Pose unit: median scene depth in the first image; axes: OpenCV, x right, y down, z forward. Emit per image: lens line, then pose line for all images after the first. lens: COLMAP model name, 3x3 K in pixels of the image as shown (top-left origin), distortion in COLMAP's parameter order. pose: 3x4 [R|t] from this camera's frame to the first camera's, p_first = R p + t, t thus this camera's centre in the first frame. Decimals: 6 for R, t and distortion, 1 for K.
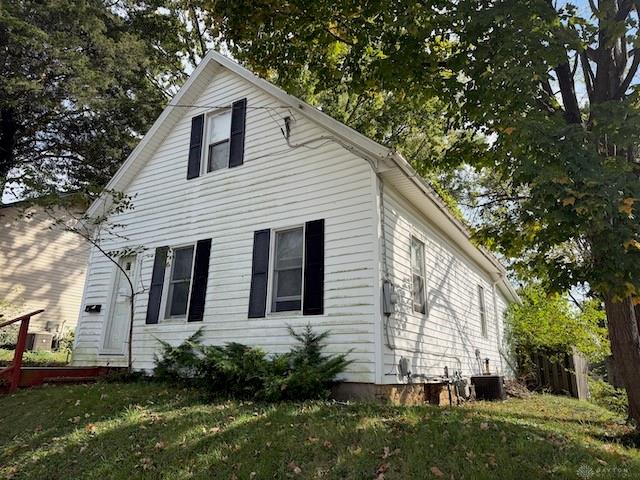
lens RADIAL K [[436.3, 0, 320.6], [0, 436.3, 229.1], [0, 0, 1]] dist [0.096018, -0.001048]
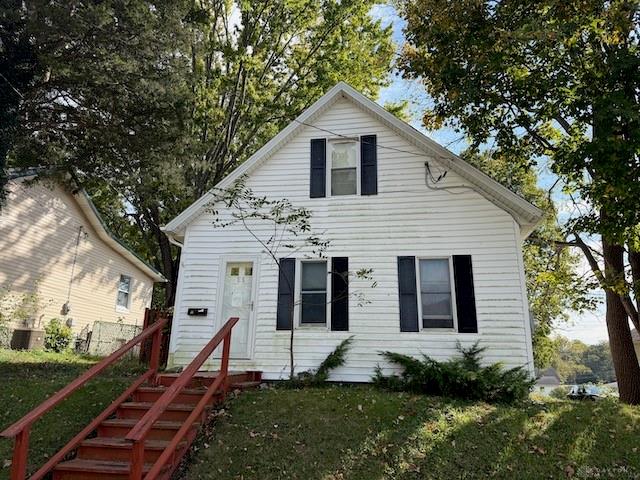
lens RADIAL K [[436.3, 0, 320.6], [0, 436.3, 229.1], [0, 0, 1]] dist [0.096018, -0.001048]
pose [[0.929288, 0.102548, 0.354836, -0.748008], [-0.109557, 0.993980, -0.000341, -0.043460], [-0.352735, -0.038557, 0.934929, -0.018562]]
